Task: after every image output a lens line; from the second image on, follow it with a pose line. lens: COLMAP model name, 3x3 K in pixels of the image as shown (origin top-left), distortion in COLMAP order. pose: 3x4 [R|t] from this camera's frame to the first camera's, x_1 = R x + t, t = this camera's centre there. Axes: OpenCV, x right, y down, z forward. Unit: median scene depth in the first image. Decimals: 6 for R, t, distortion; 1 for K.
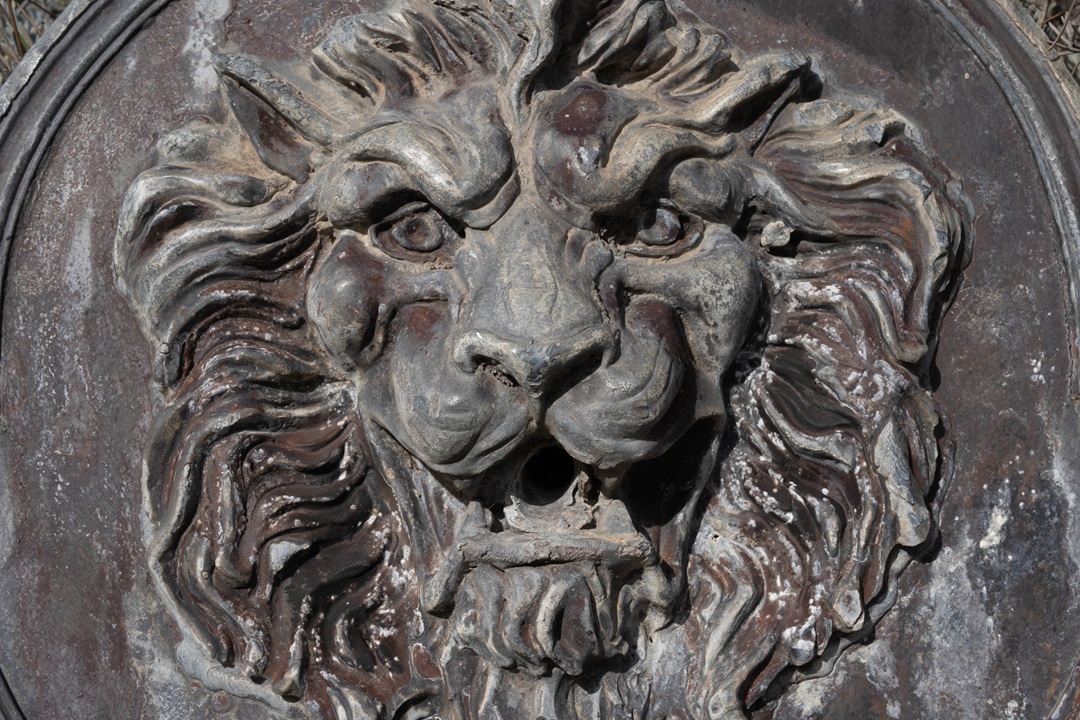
lens RADIAL K [[1903.7, 0, 544.3], [0, 1903.7, 358.3], [0, 0, 1]] dist [0.344932, 0.000000]
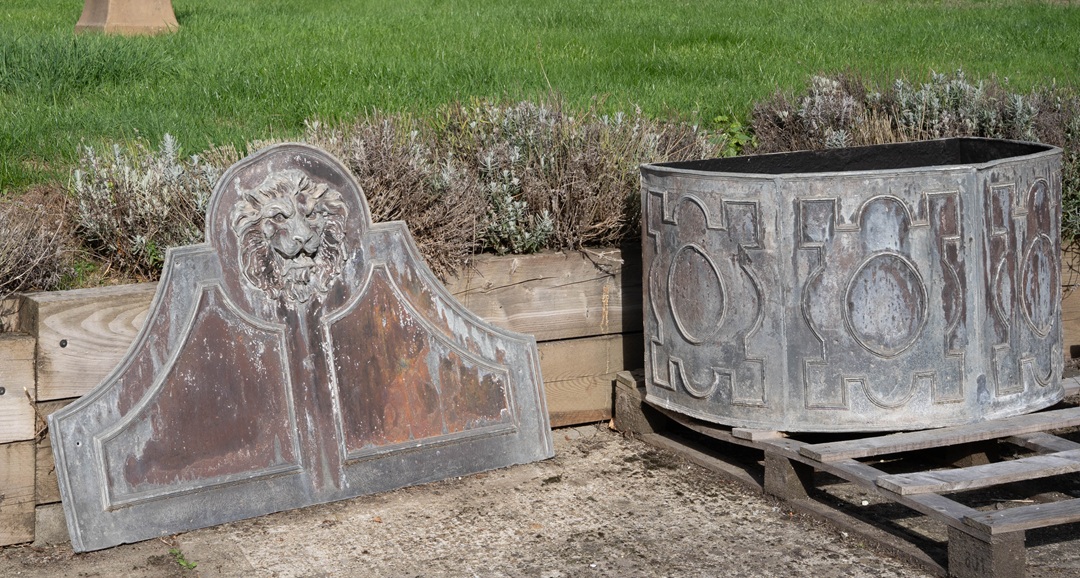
lens RADIAL K [[1915.4, 0, 388.7], [0, 1915.4, 123.9], [0, 0, 1]] dist [0.134914, 0.000000]
pose [[0.860776, -0.046182, 0.506884, -3.037777], [0.000203, 0.995906, 0.090394, -0.976021], [-0.508983, -0.077706, 0.857262, -4.759512]]
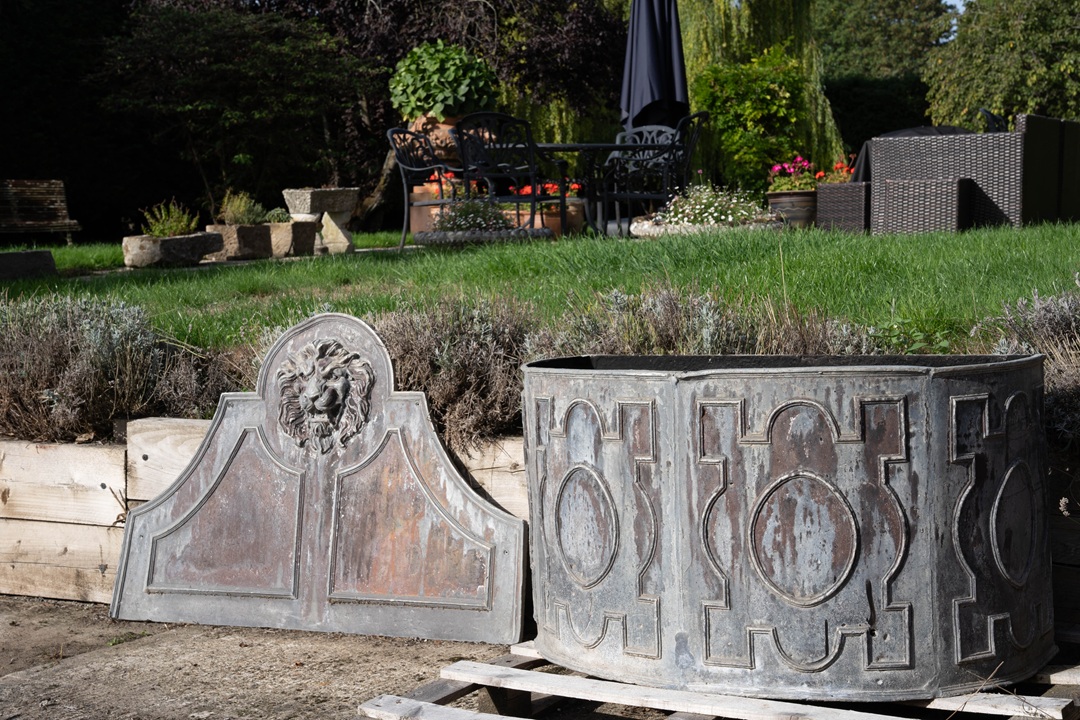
lens RADIAL K [[1656.2, 0, 533.5], [0, 1656.2, 361.0], [0, 0, 1]] dist [0.216294, 0.000000]
pose [[0.895624, 0.016961, -0.444489, 3.614804], [0.028089, 0.995122, 0.094570, -0.719906], [0.443925, -0.097184, 0.890778, -4.387615]]
